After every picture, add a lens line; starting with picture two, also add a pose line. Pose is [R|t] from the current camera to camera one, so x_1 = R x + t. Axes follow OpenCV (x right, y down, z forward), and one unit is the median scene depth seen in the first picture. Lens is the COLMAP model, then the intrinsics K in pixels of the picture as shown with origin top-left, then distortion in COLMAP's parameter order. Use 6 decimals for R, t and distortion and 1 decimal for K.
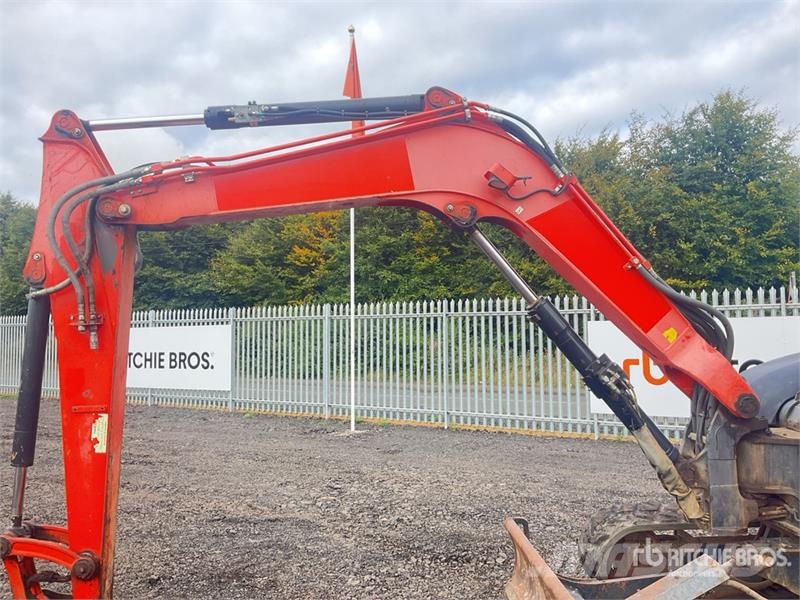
lens RADIAL K [[655.9, 0, 400.0], [0, 655.9, 300.0], [0, 0, 1]] dist [0.077144, -0.151420]
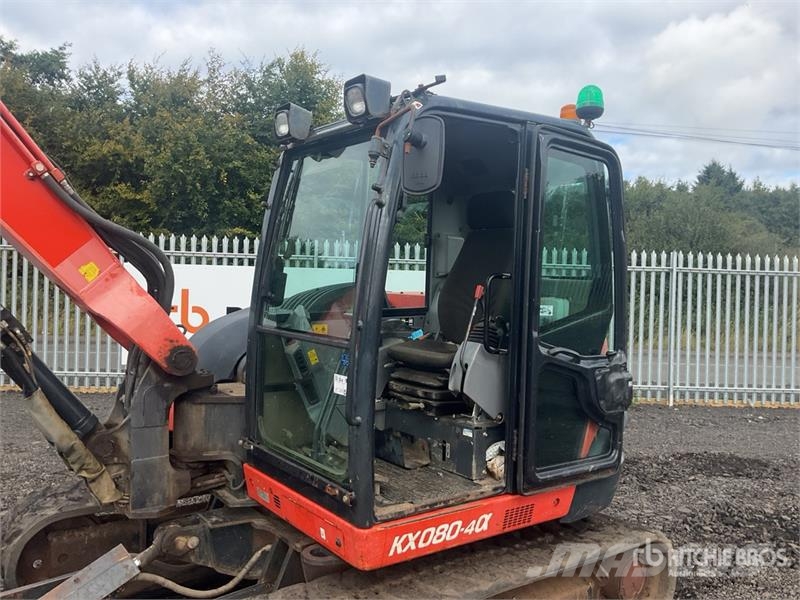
lens RADIAL K [[655.9, 0, 400.0], [0, 655.9, 300.0], [0, 0, 1]] dist [0.077144, -0.151420]
pose [[0.825326, 0.024182, 0.564138, 0.271335], [-0.068393, 0.996008, 0.057364, 0.016962], [-0.560499, -0.085927, 0.823685, 0.163736]]
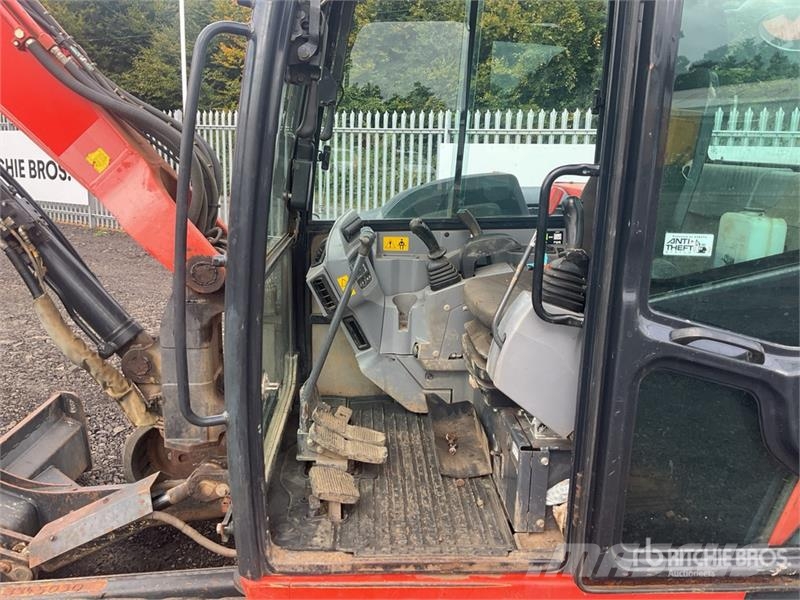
lens RADIAL K [[655.9, 0, 400.0], [0, 655.9, 300.0], [0, 0, 1]] dist [0.077144, -0.151420]
pose [[0.999227, 0.038266, 0.009055, 0.690665], [-0.039290, 0.962107, 0.269827, -0.001012], [0.001613, -0.269974, 0.962866, 0.346003]]
